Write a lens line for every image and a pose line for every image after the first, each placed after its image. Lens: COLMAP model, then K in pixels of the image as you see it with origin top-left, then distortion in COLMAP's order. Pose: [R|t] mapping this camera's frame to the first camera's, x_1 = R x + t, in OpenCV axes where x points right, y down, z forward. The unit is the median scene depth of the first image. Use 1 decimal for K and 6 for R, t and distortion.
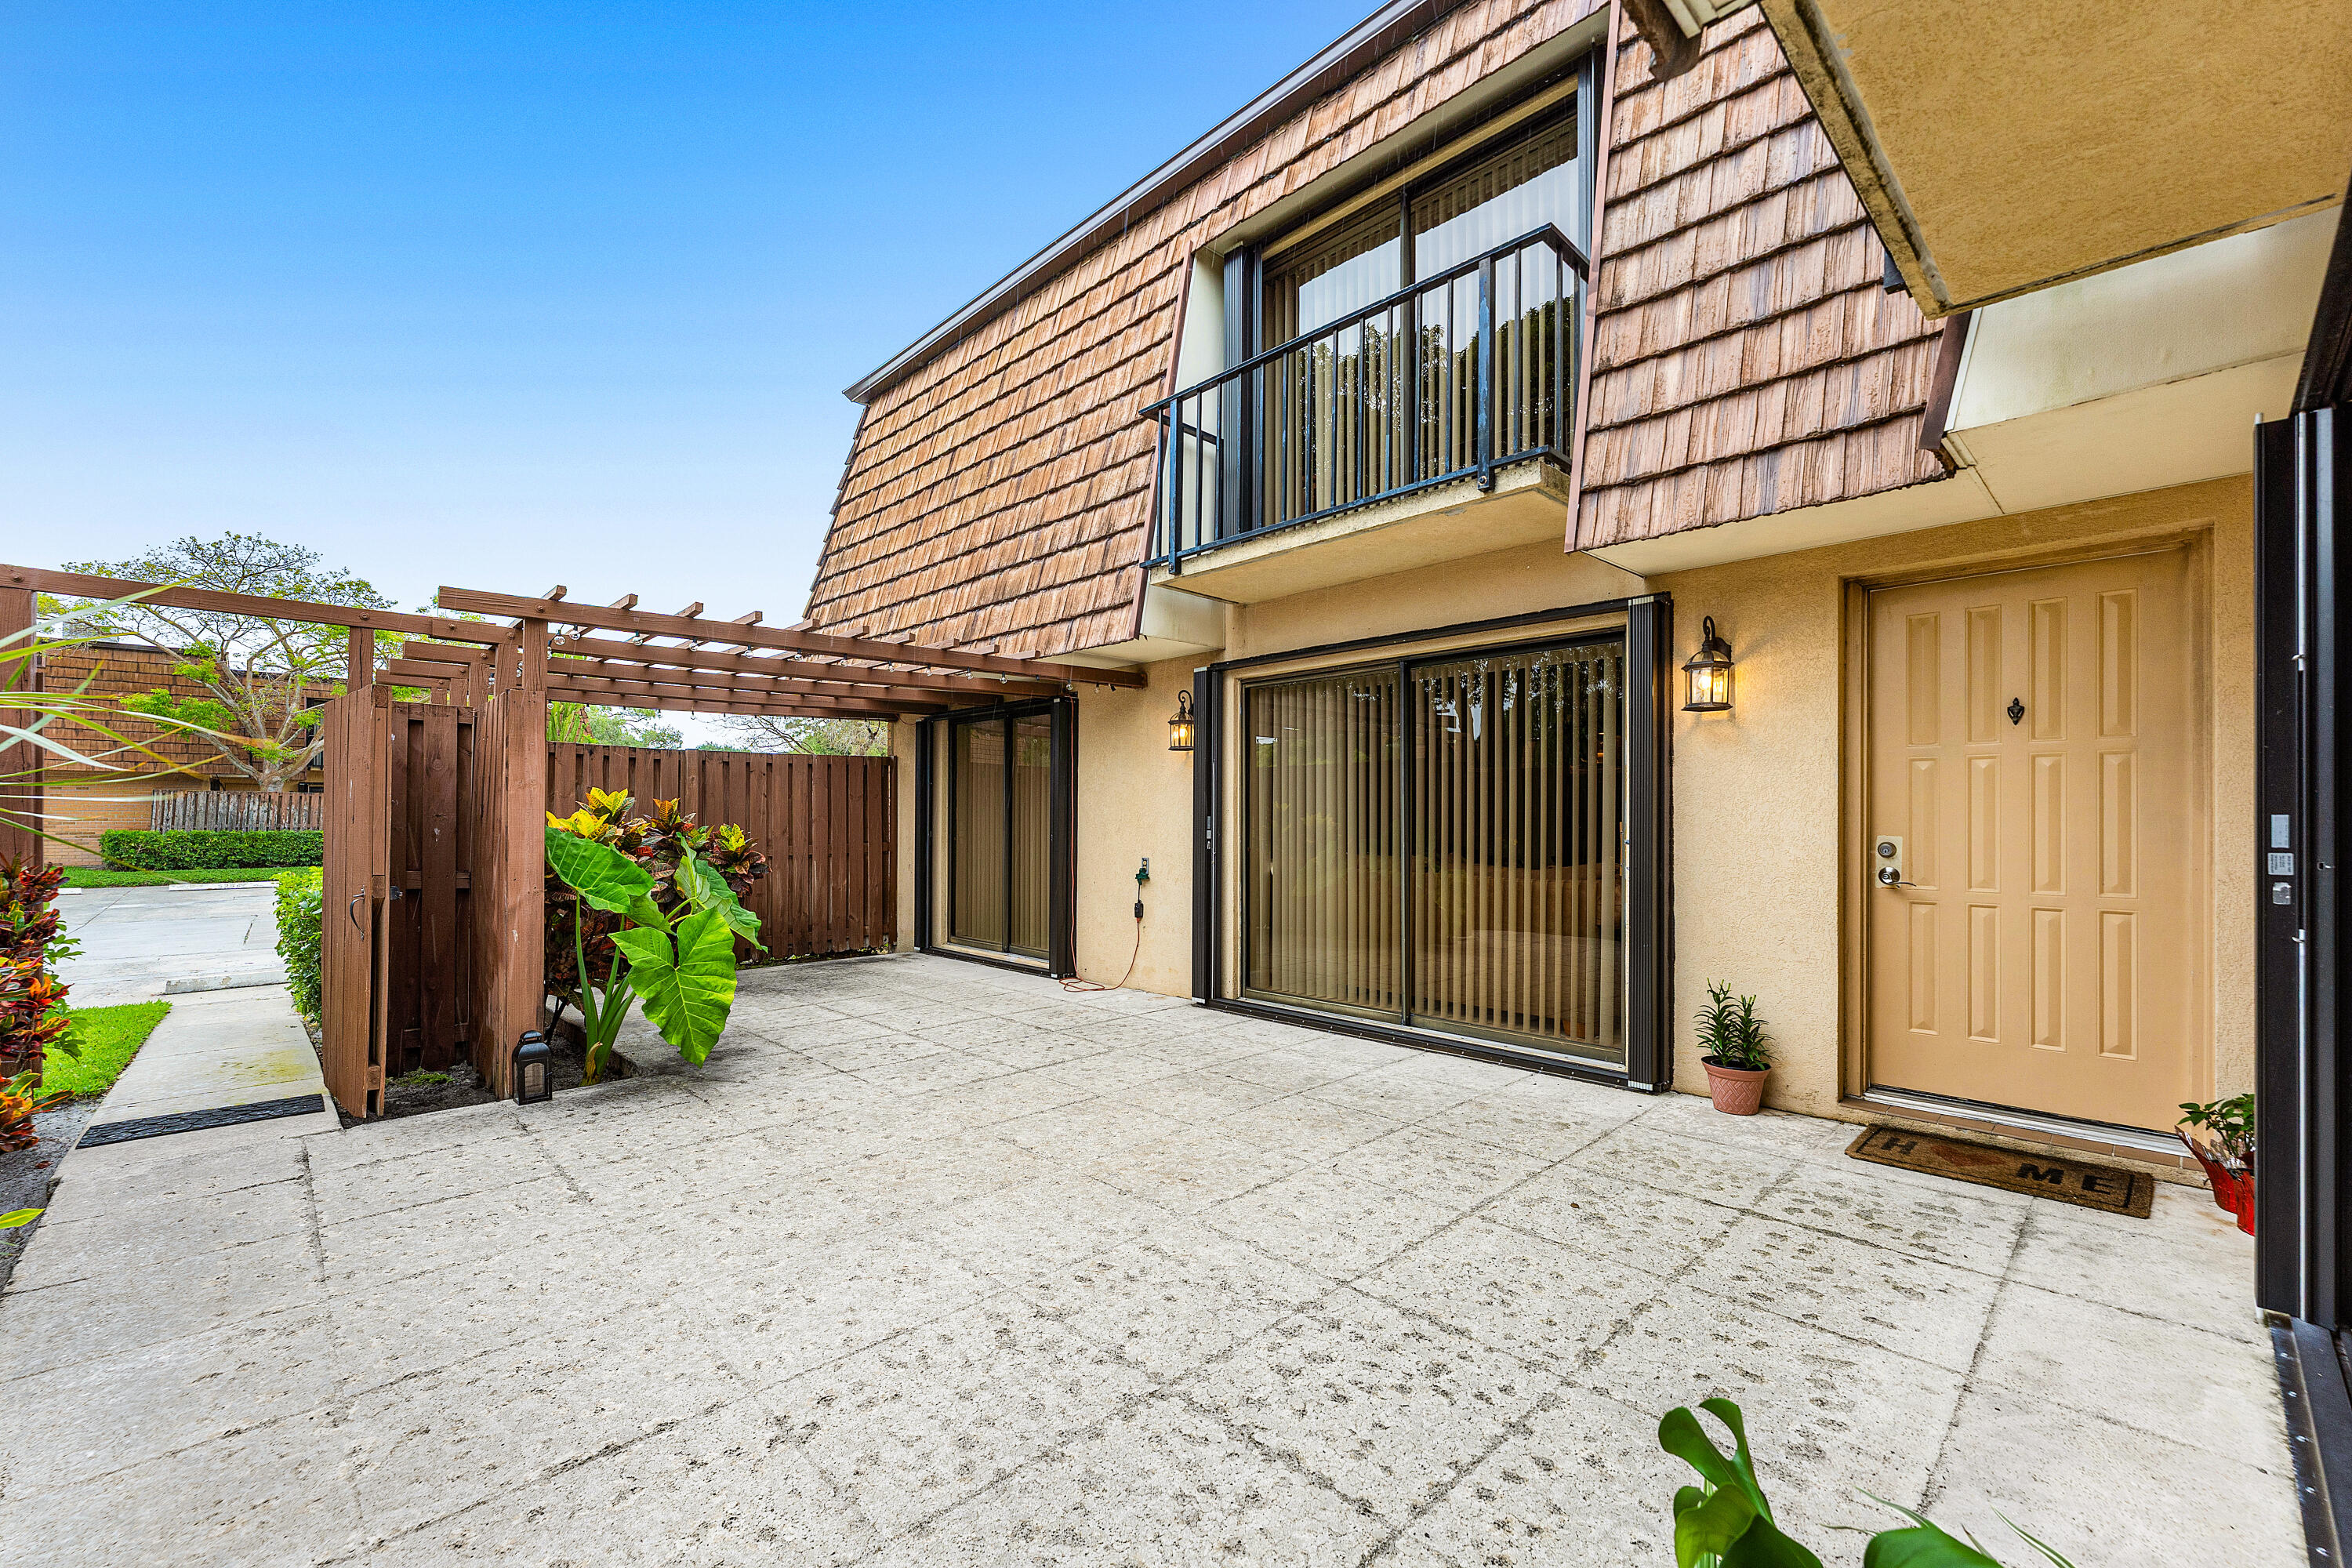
lens RADIAL K [[976.2, 0, 1161.9], [0, 976.2, 805.0], [0, 0, 1]] dist [-0.001022, -0.000044]
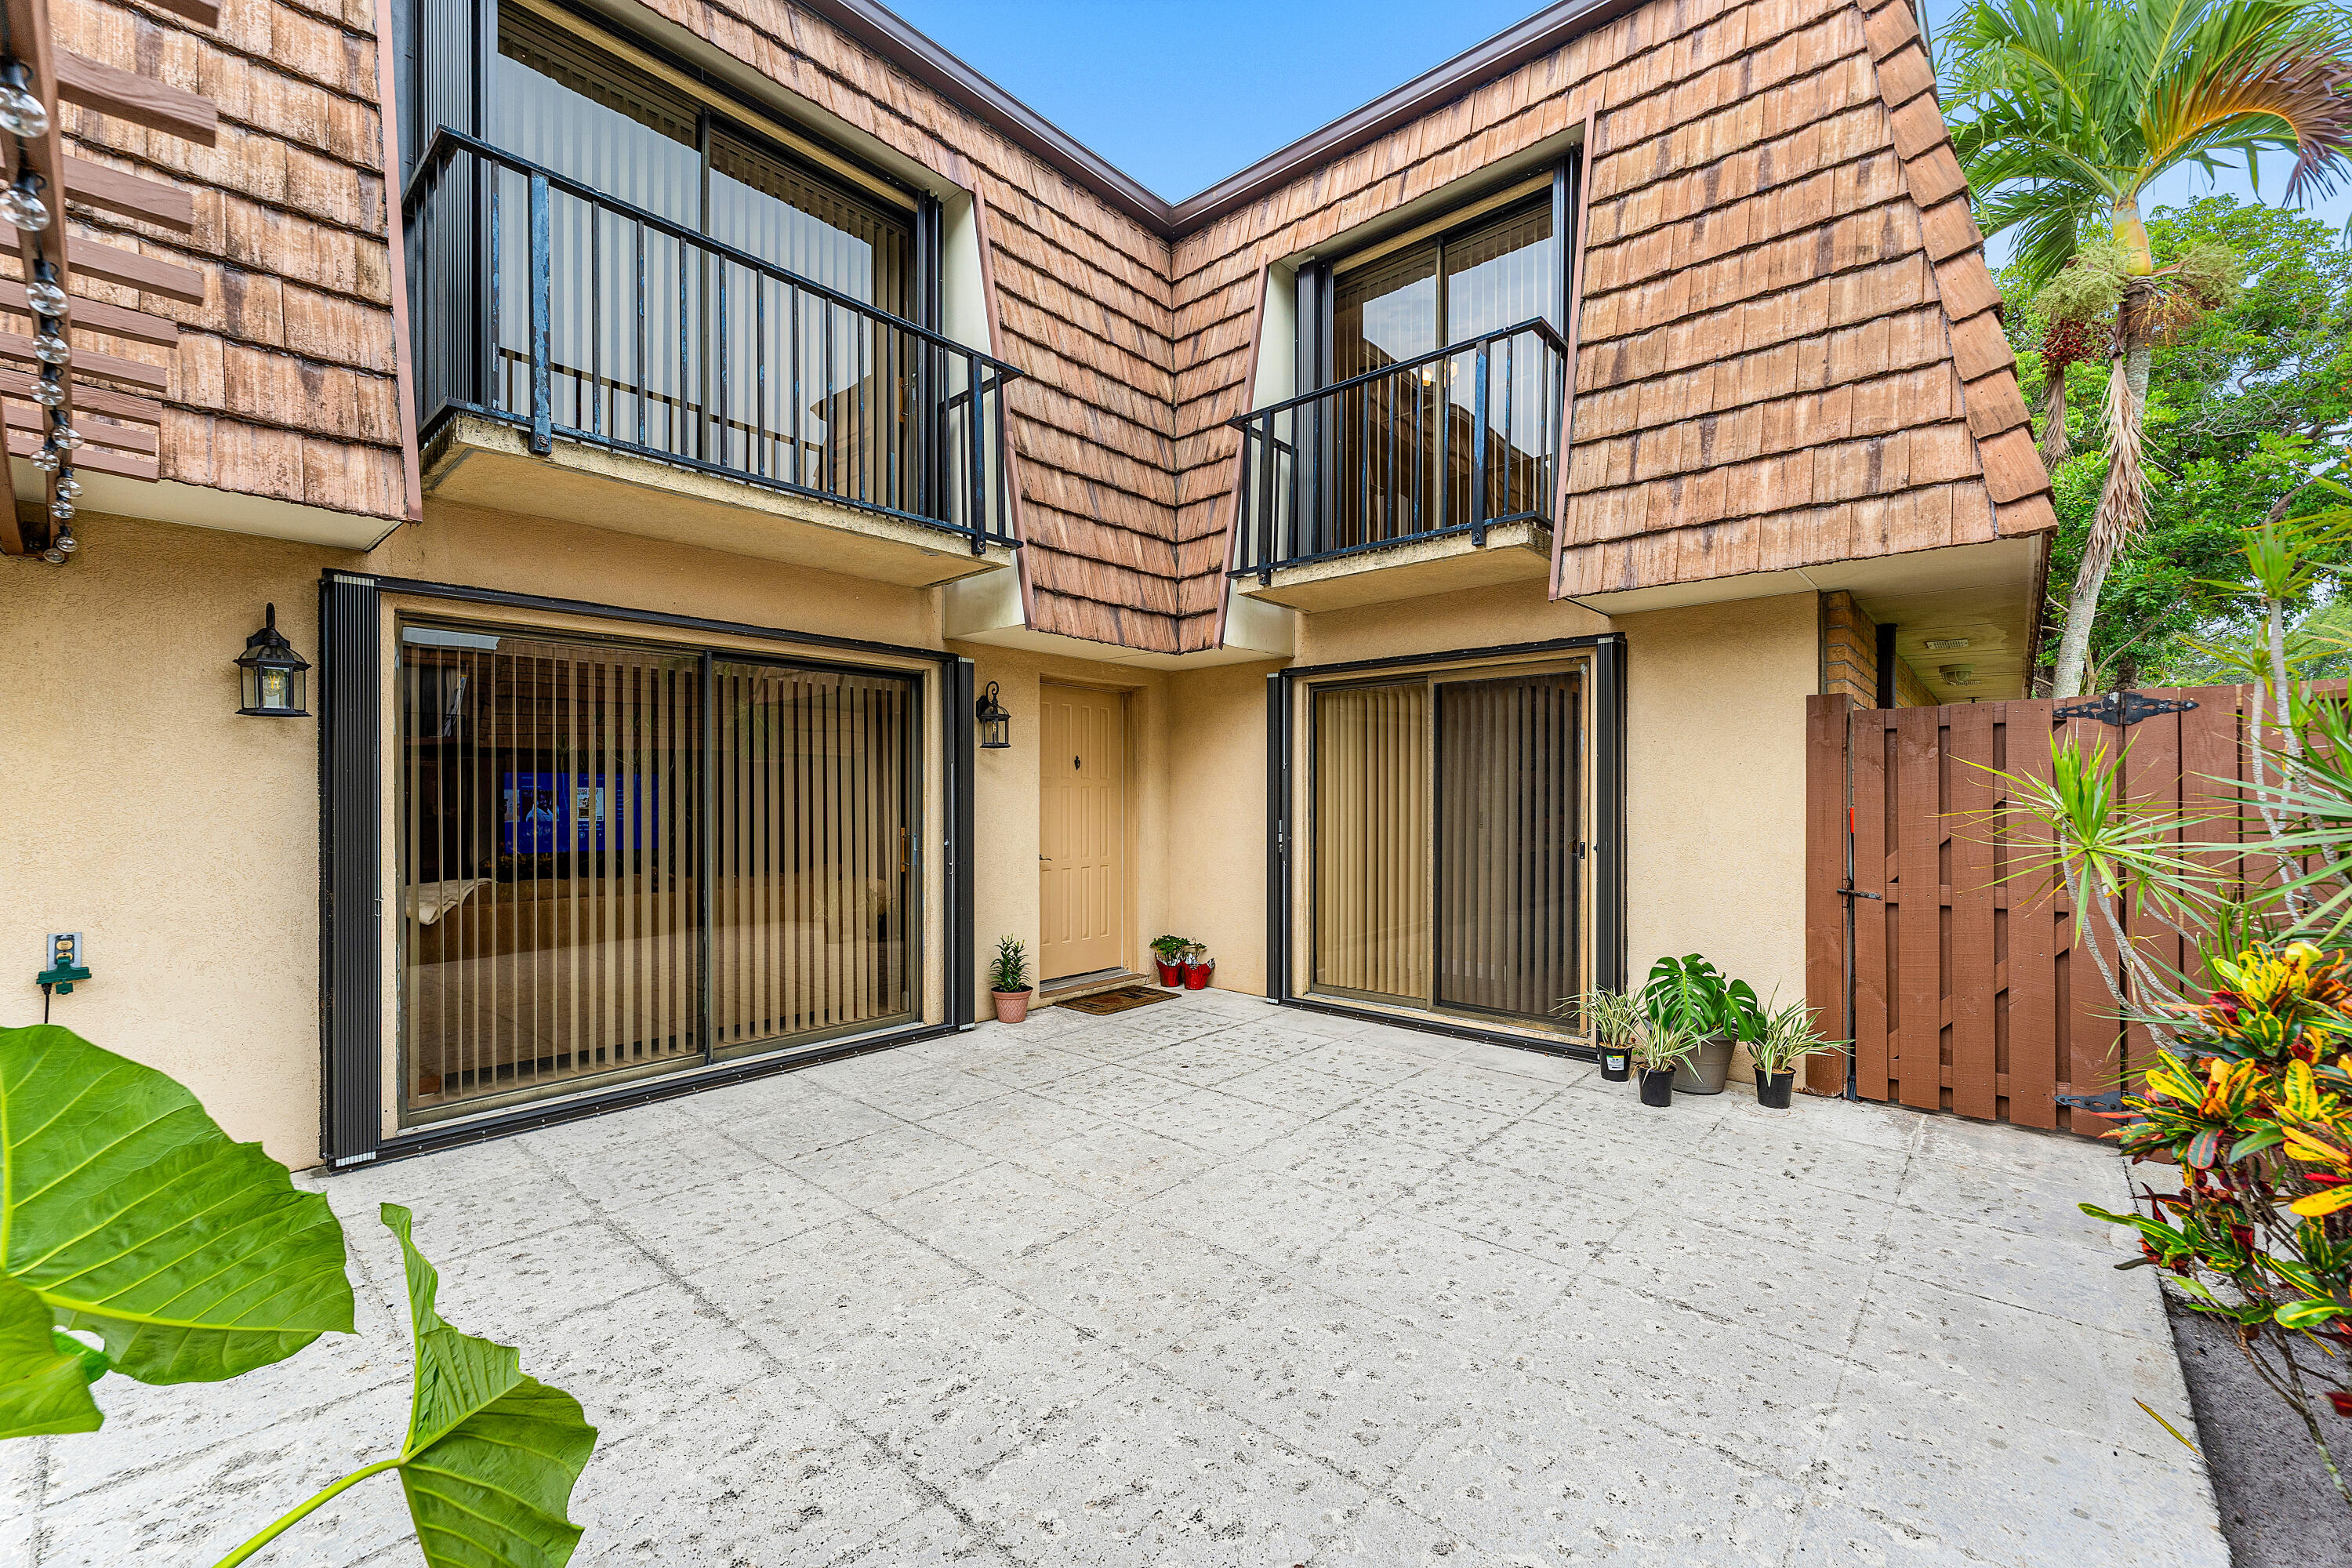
lens RADIAL K [[982.5, 0, 1179.2], [0, 982.5, 796.5], [0, 0, 1]] dist [-0.000456, -0.000271]
pose [[-0.109905, -0.000688, 0.993942, -0.966566], [-0.013125, 0.999914, -0.000759, -0.030589], [-0.993855, -0.013129, -0.109904, 0.963860]]
